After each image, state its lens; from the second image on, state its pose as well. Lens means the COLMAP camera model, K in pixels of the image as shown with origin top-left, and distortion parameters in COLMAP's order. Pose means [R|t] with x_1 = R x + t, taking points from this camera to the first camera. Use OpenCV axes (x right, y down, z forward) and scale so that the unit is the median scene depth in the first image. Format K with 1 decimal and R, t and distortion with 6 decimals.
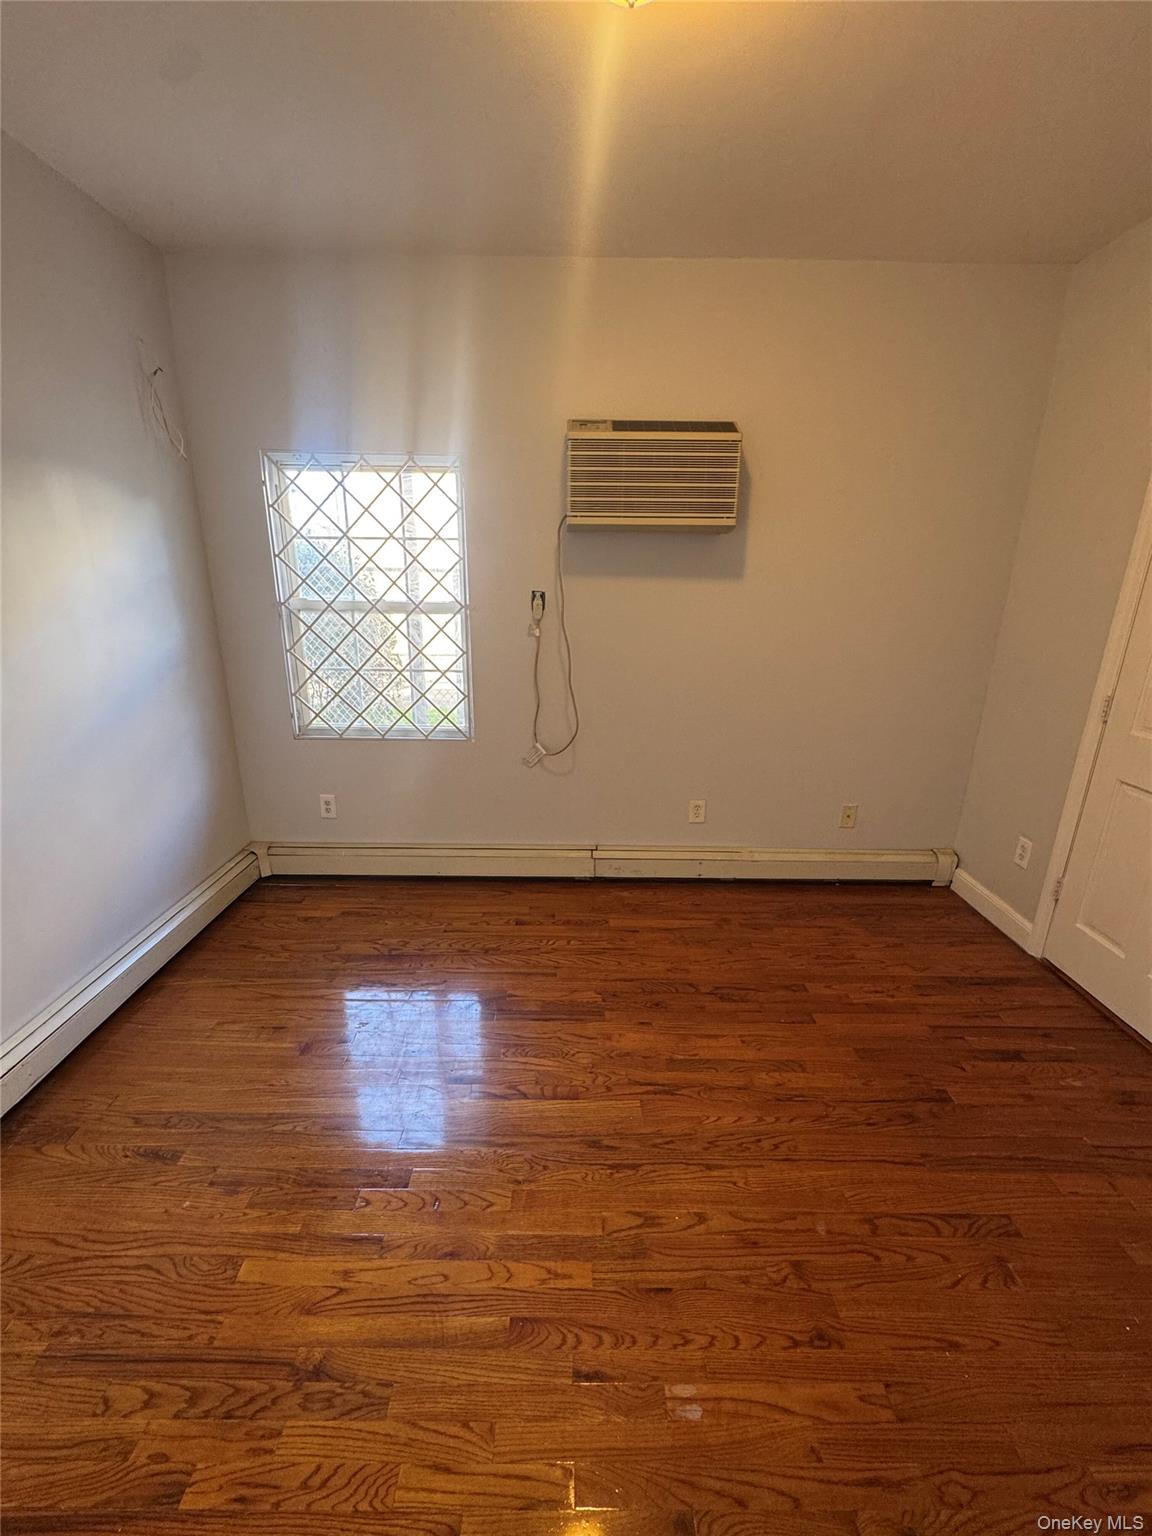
lens RADIAL K [[615.1, 0, 575.4], [0, 615.1, 766.3], [0, 0, 1]] dist [-0.006184, 0.000933]
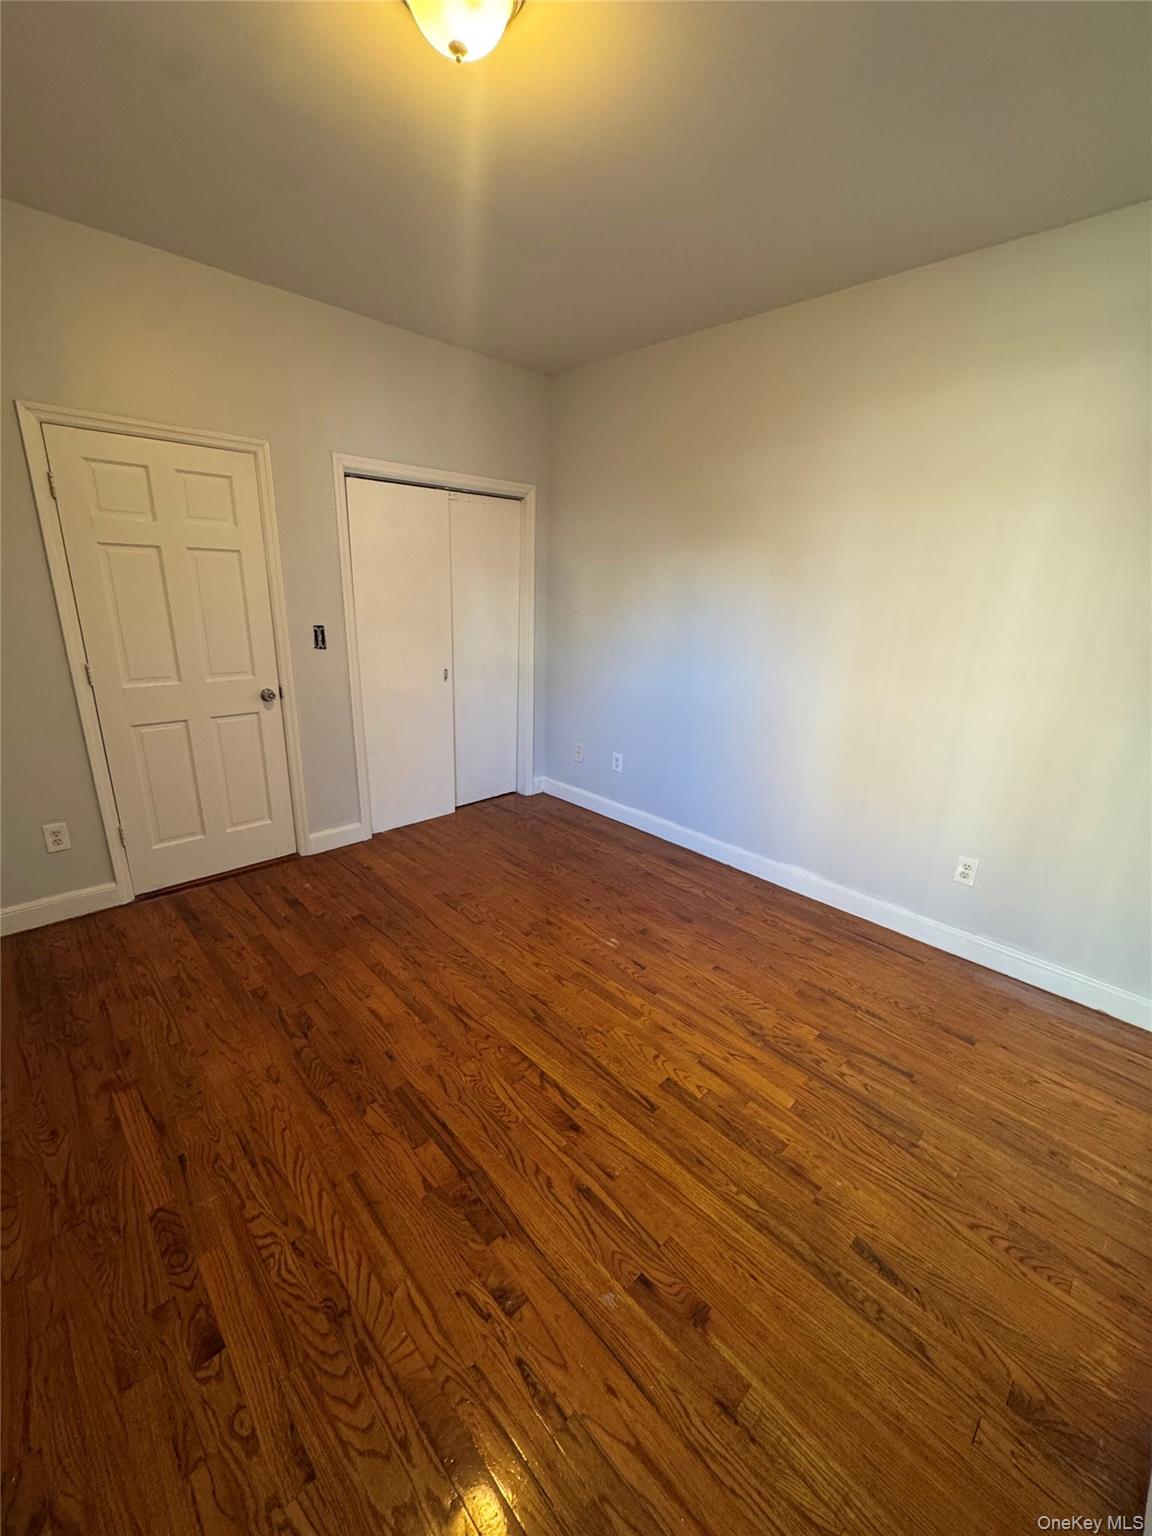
lens RADIAL K [[615.1, 0, 577.0], [0, 615.1, 768.5], [0, 0, 1]] dist [-0.006184, 0.000933]
pose [[-0.692596, -0.246452, 0.677917, -0.710368], [0.168871, 0.858304, 0.484558, -0.418962], [-0.701279, 0.450084, -0.552840, 1.302592]]
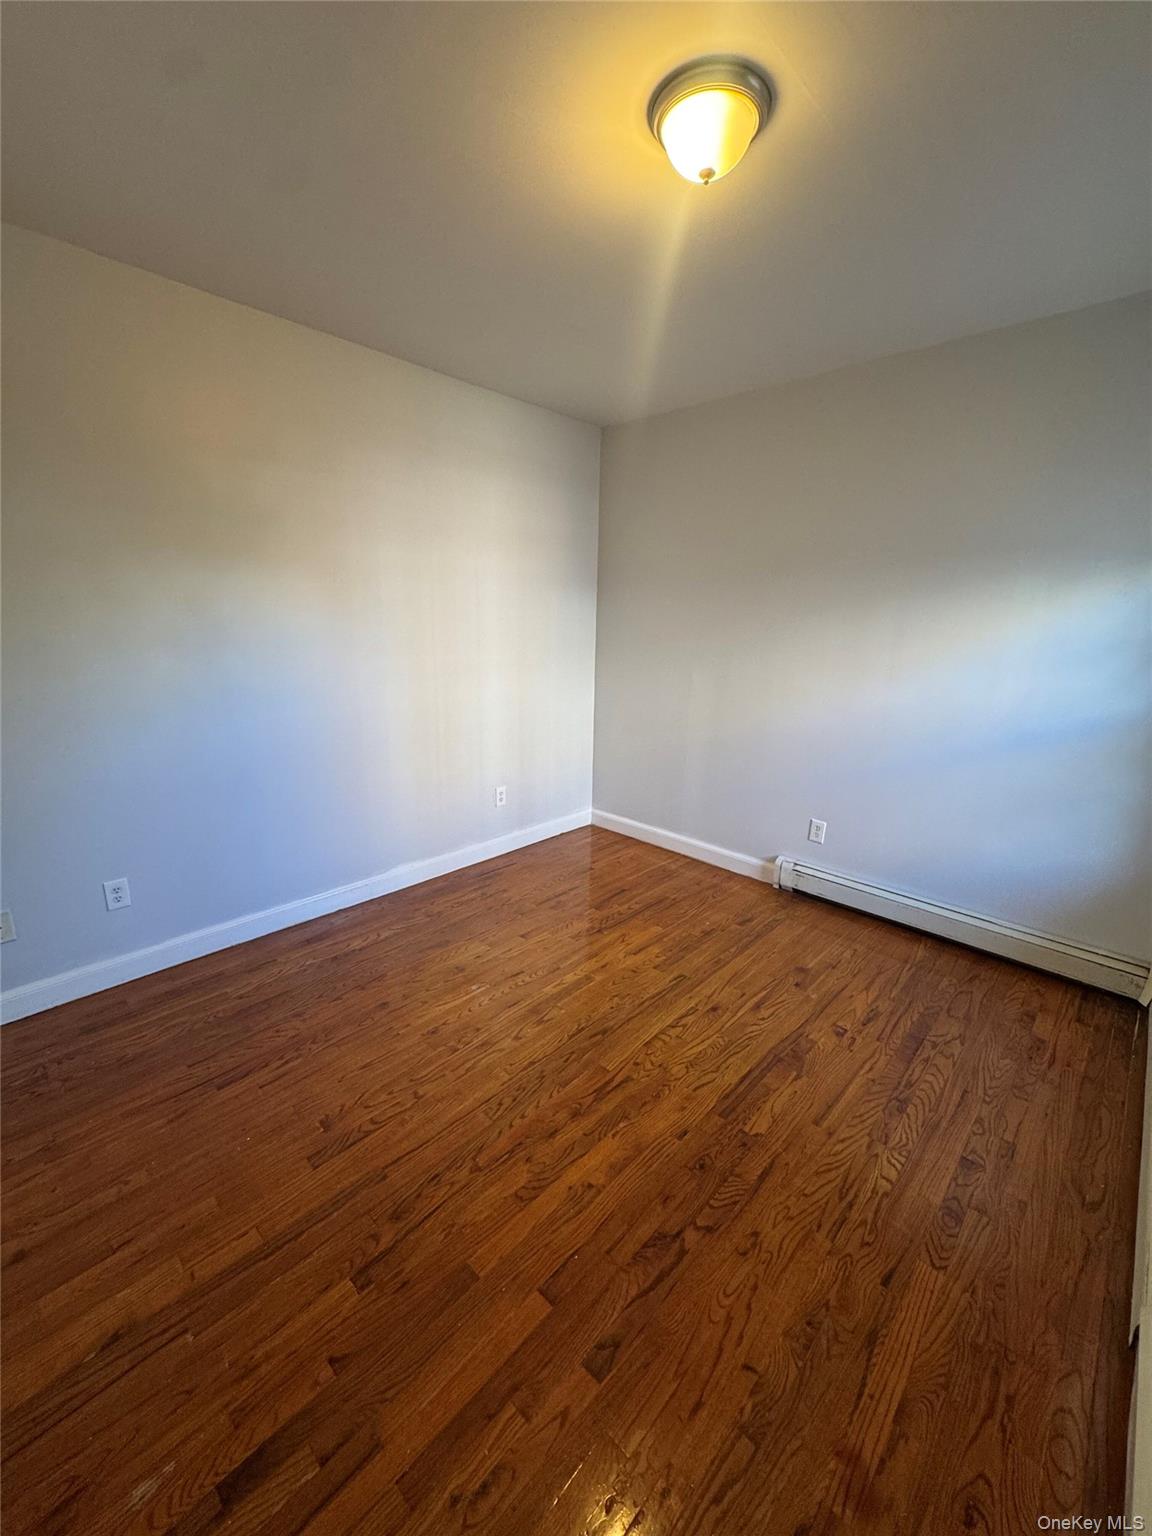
lens RADIAL K [[615.1, 0, 577.7], [0, 615.1, 762.7], [0, 0, 1]] dist [-0.006184, 0.000933]
pose [[-0.687503, 0.146465, -0.711258, 0.873879], [-0.236006, 0.881215, 0.409587, -0.419023], [0.686761, 0.449453, -0.571272, 1.345163]]
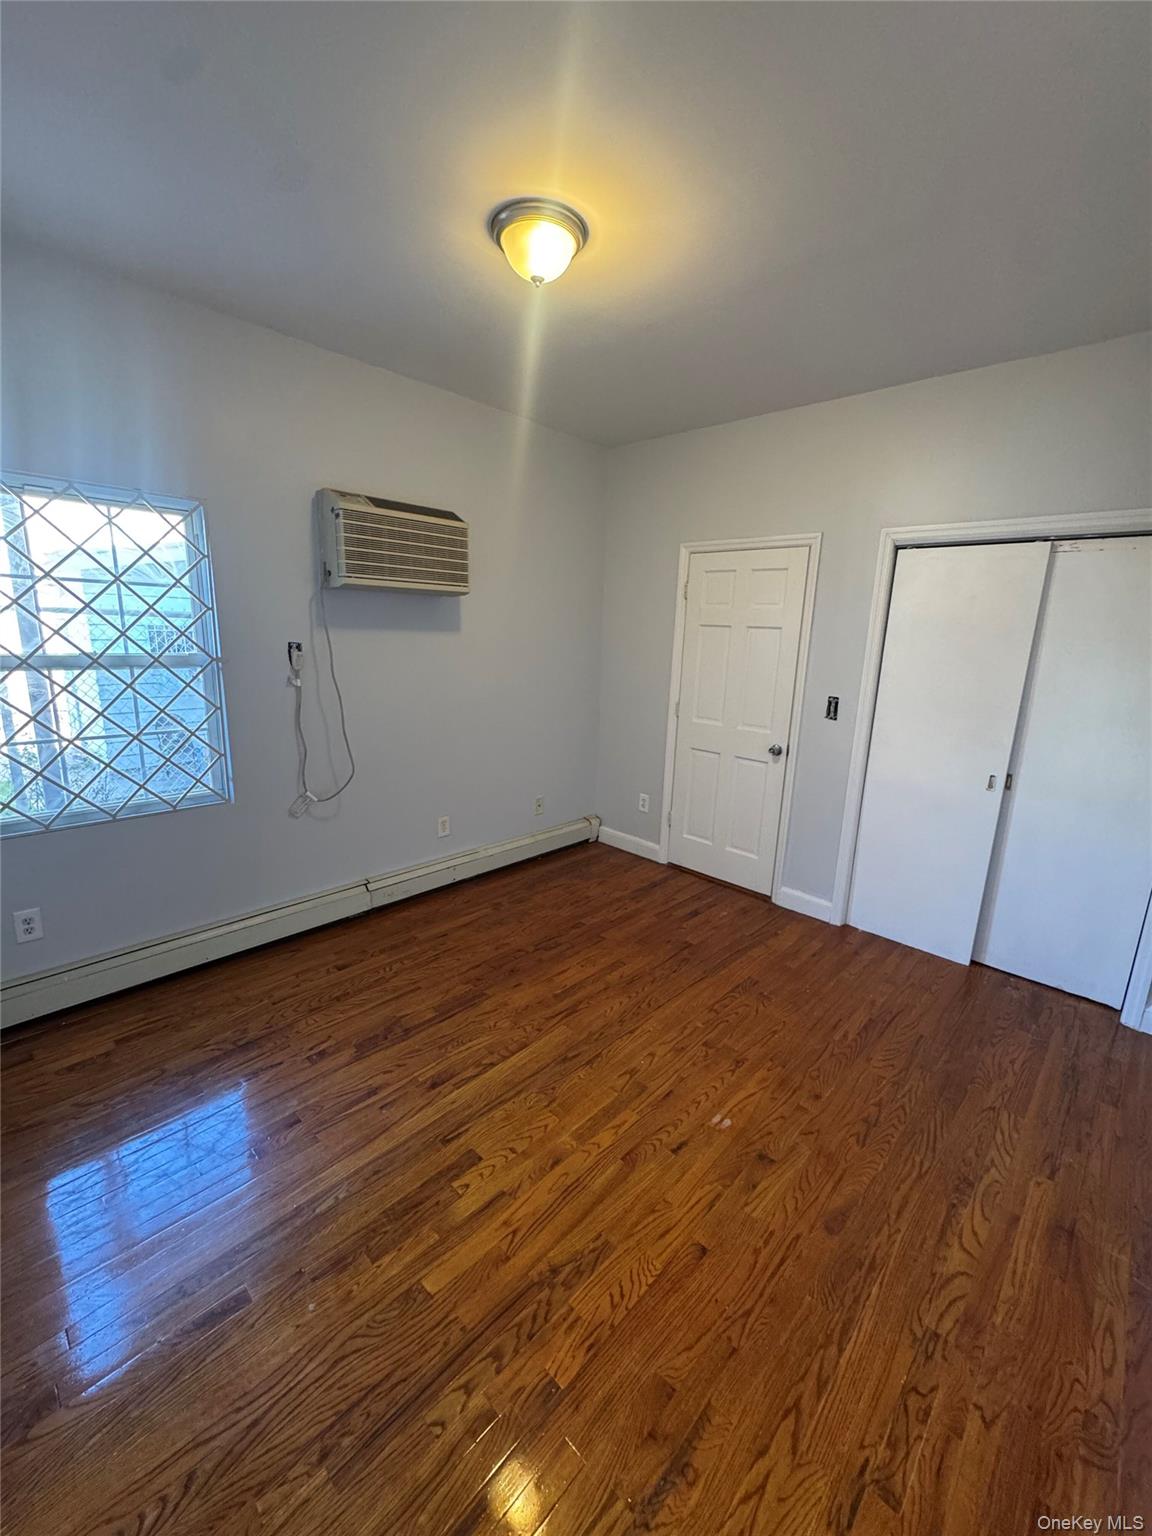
lens RADIAL K [[615.1, 0, 575.8], [0, 615.1, 767.2], [0, 0, 1]] dist [-0.006184, 0.000933]
pose [[0.691735, -0.147535, 0.706920, -0.731377], [0.184379, 0.982546, 0.024641, -0.033009], [-0.698217, 0.113296, 0.706864, -0.026100]]
